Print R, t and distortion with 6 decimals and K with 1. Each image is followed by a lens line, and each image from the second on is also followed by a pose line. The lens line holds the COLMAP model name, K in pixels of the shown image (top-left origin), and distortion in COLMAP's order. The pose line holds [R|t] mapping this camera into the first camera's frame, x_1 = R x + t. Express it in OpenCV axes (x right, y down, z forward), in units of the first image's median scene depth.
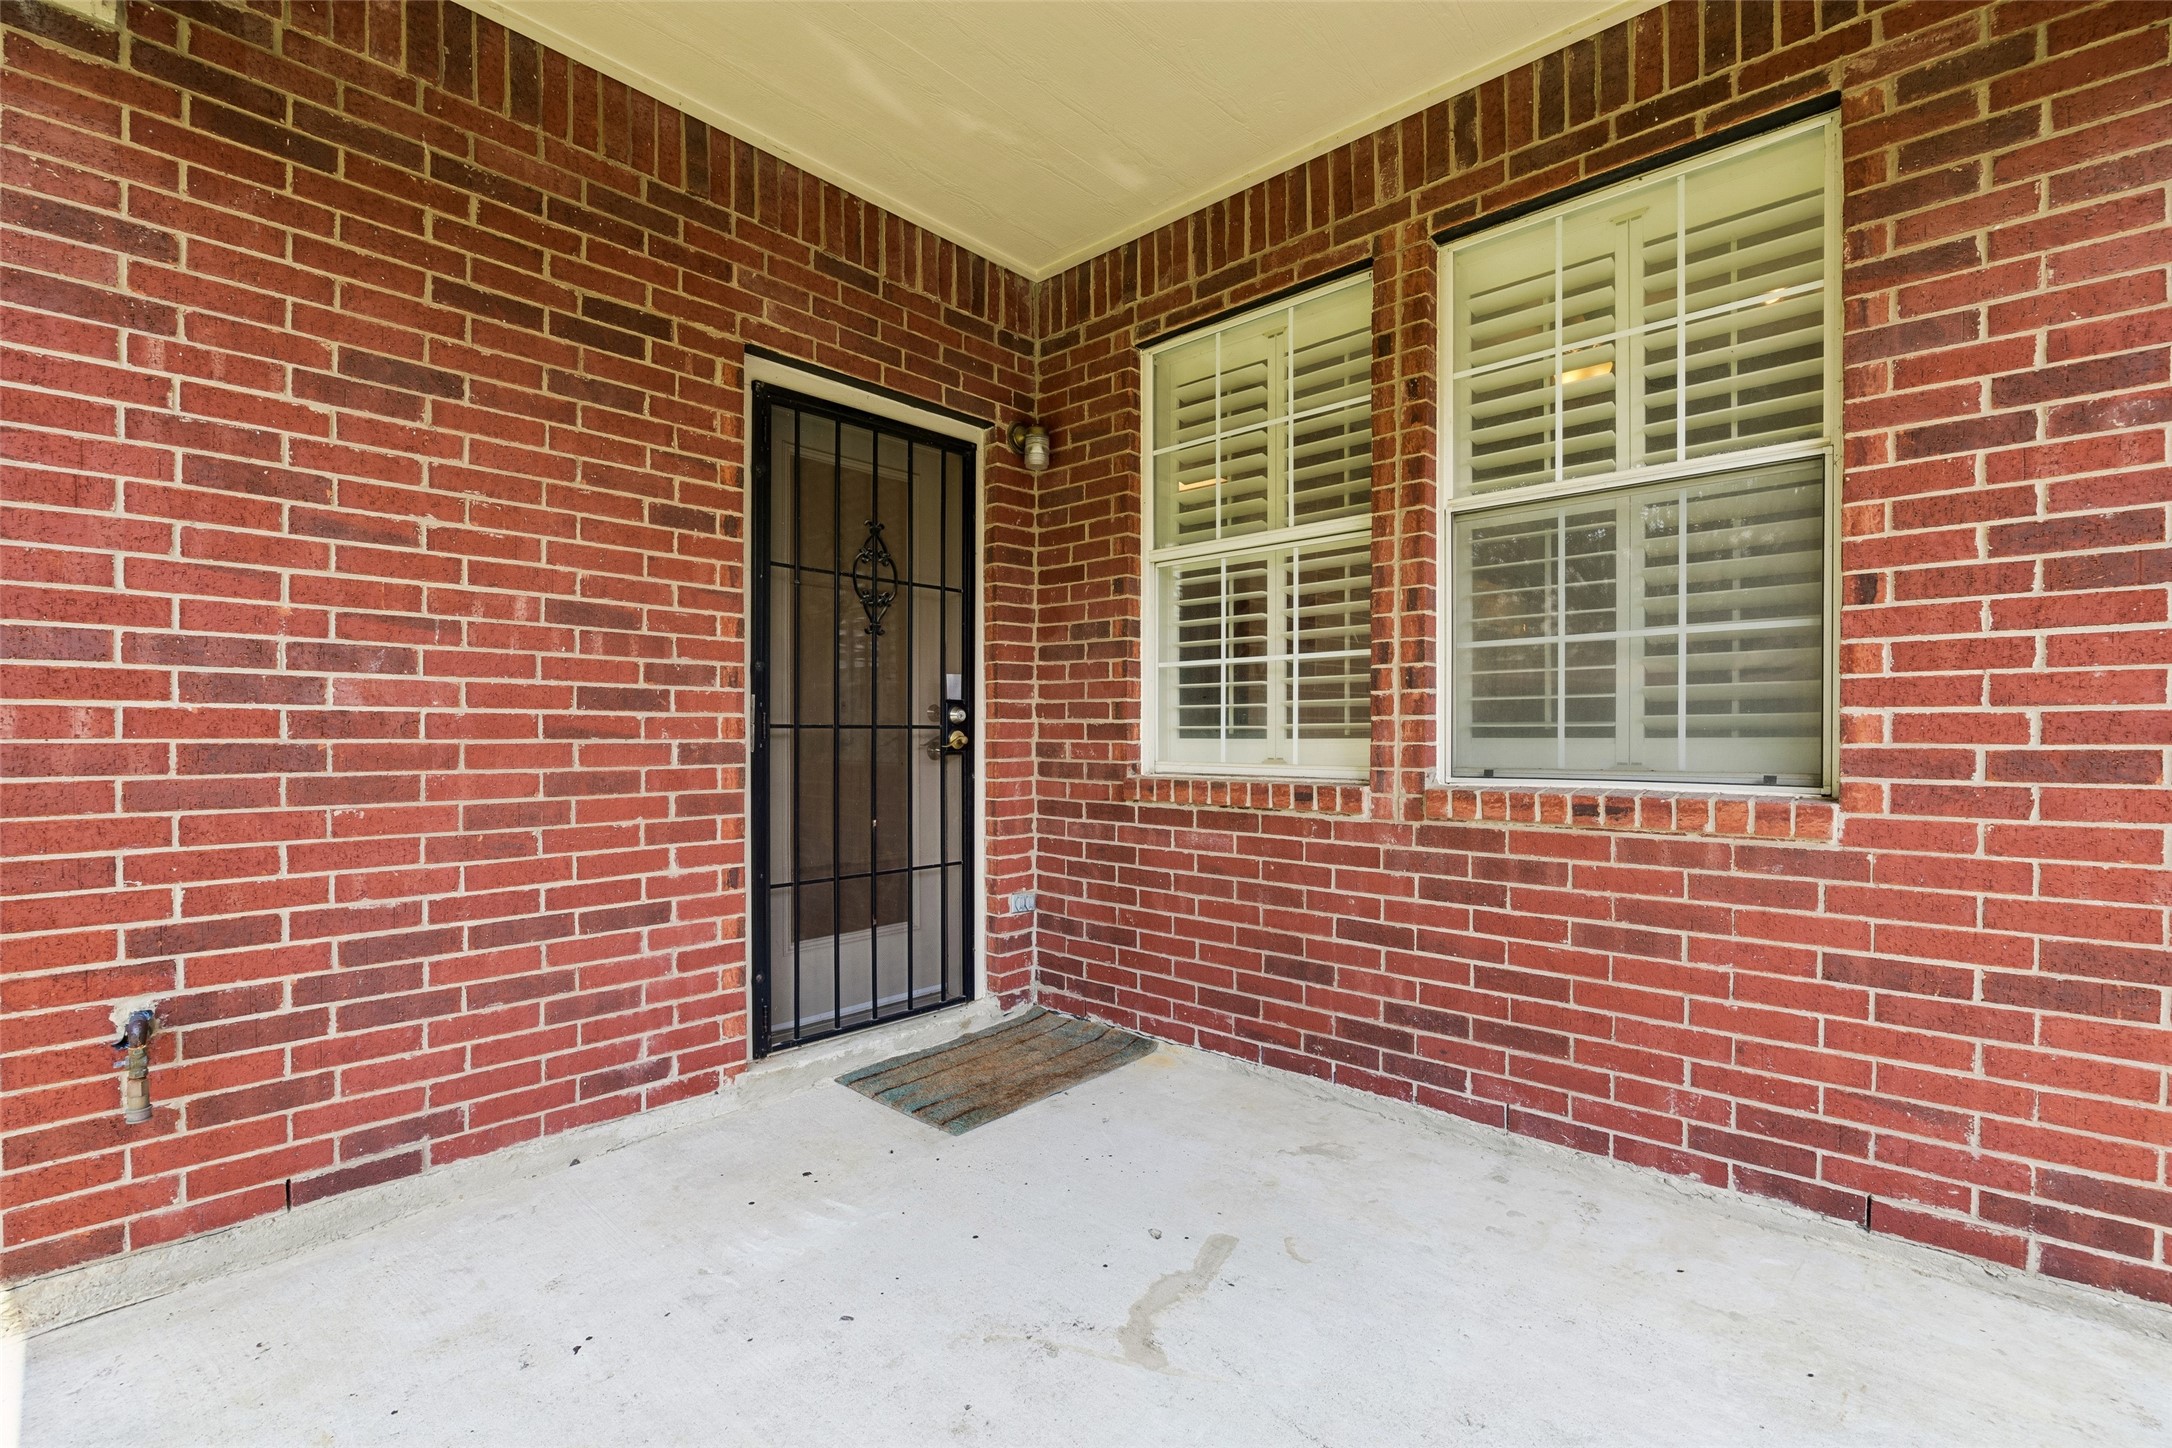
lens RADIAL K [[951.2, 0, 1089.0], [0, 951.2, 744.5], [0, 0, 1]] dist [-0.014015, -0.000757]
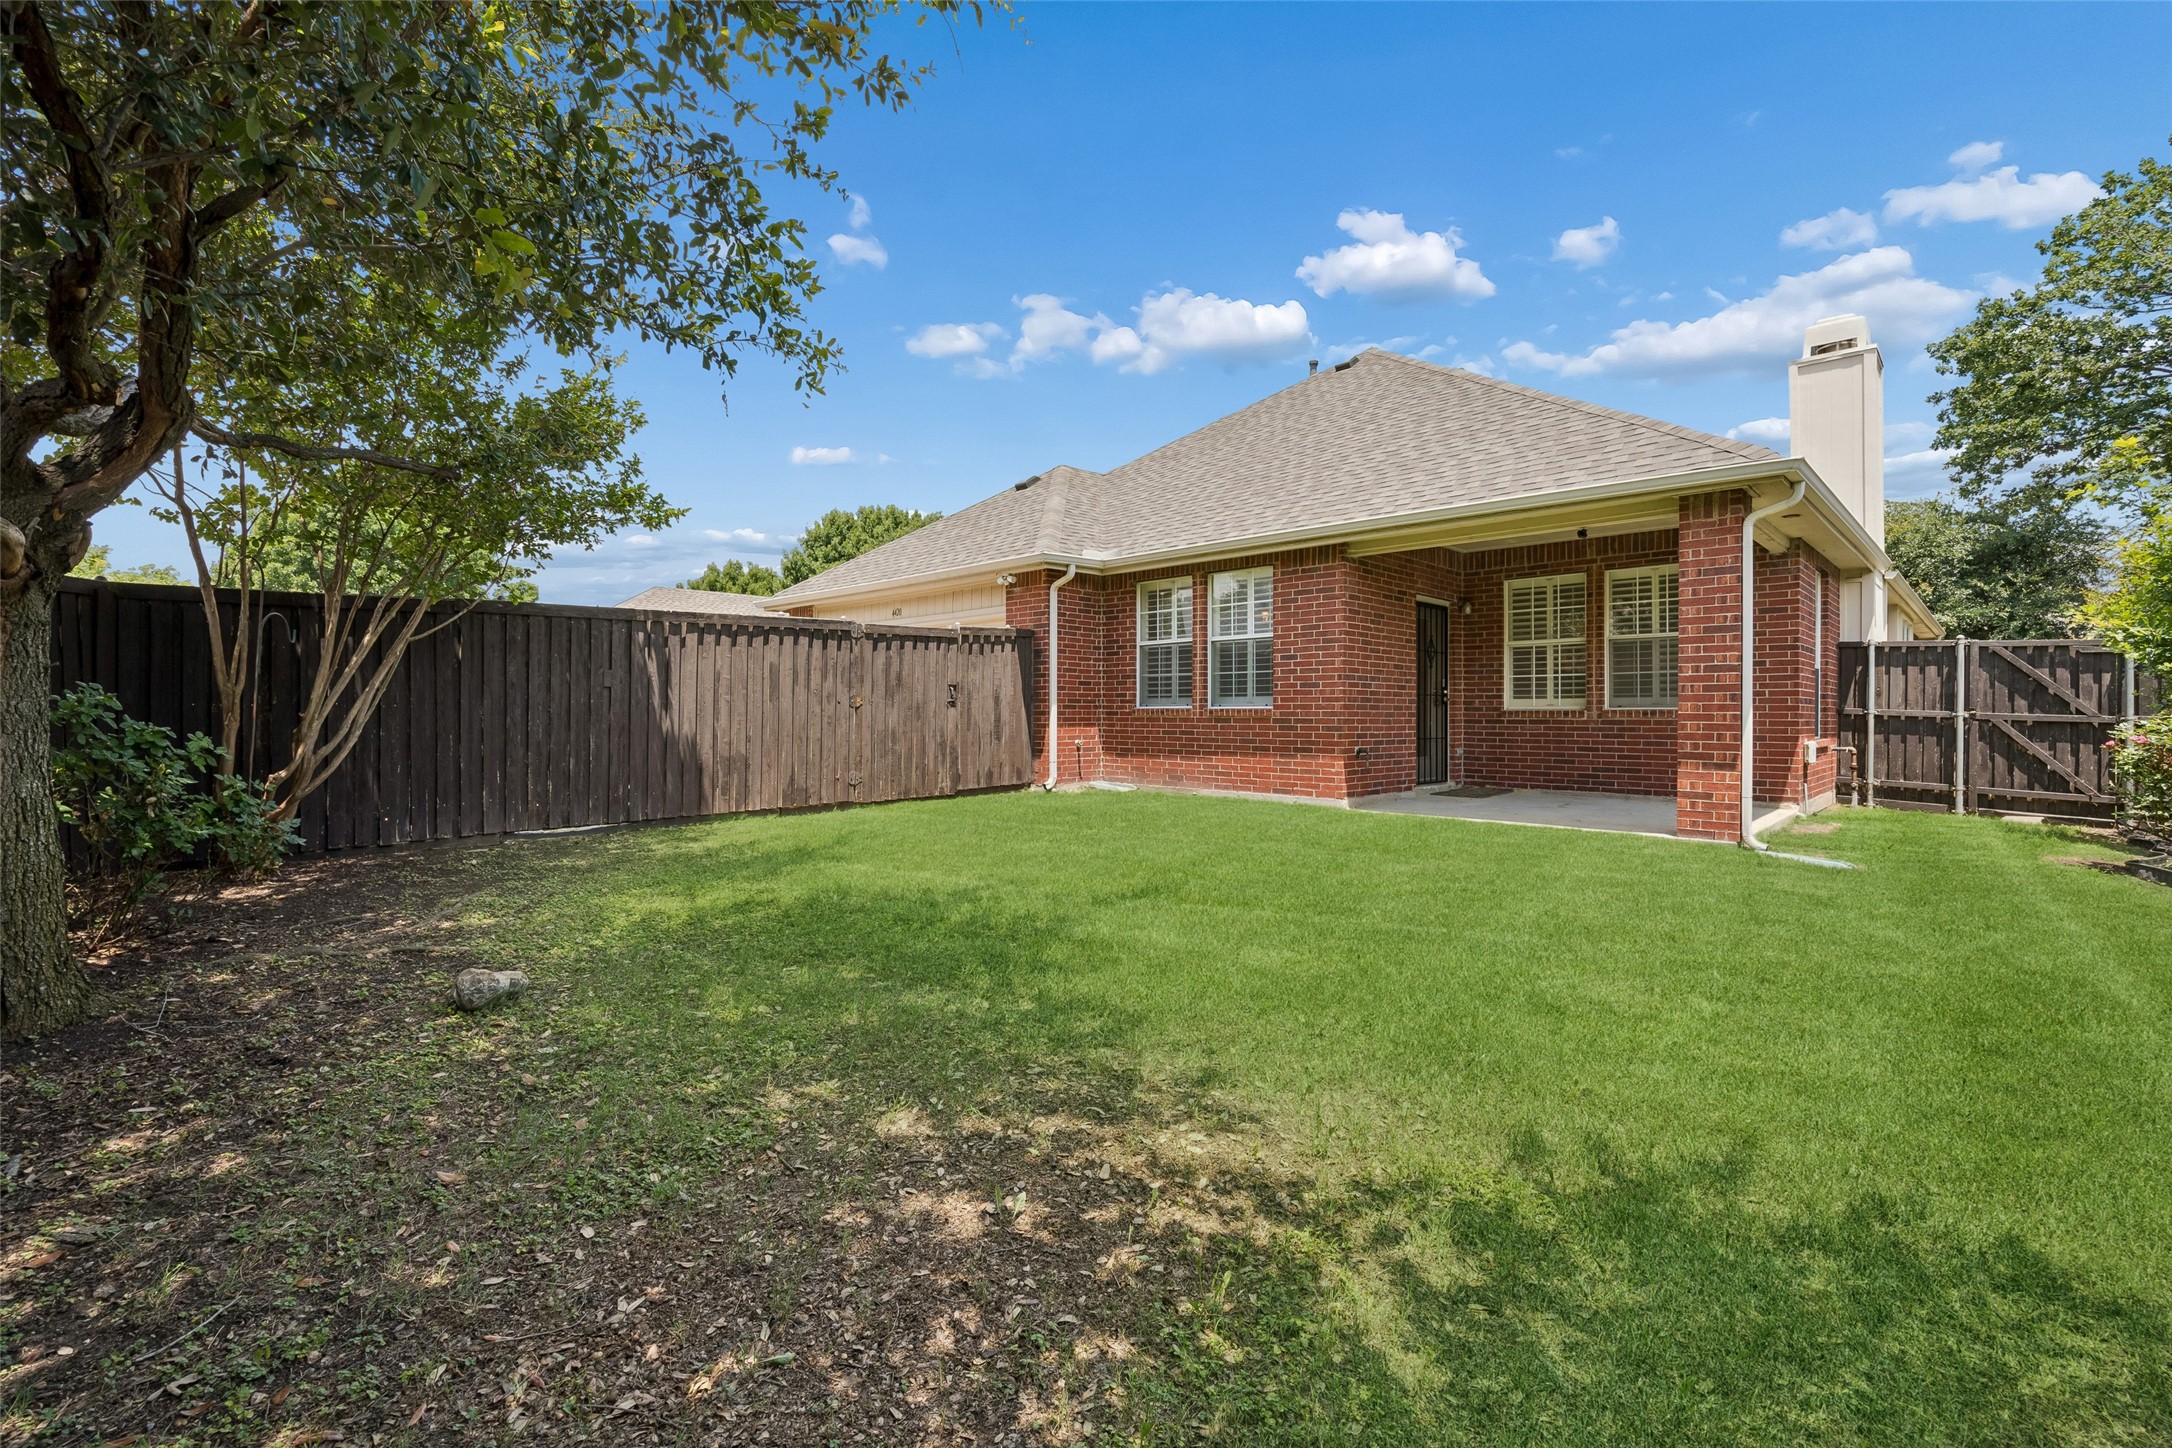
lens RADIAL K [[951.2, 0, 1077.9], [0, 951.2, 710.2], [0, 0, 1]] dist [-0.014015, -0.000757]
pose [[0.999164, 0.001436, -0.040848, -1.584082], [-0.002040, 0.999889, -0.014765, 0.103779], [0.040822, 0.014836, 0.999056, -2.871530]]
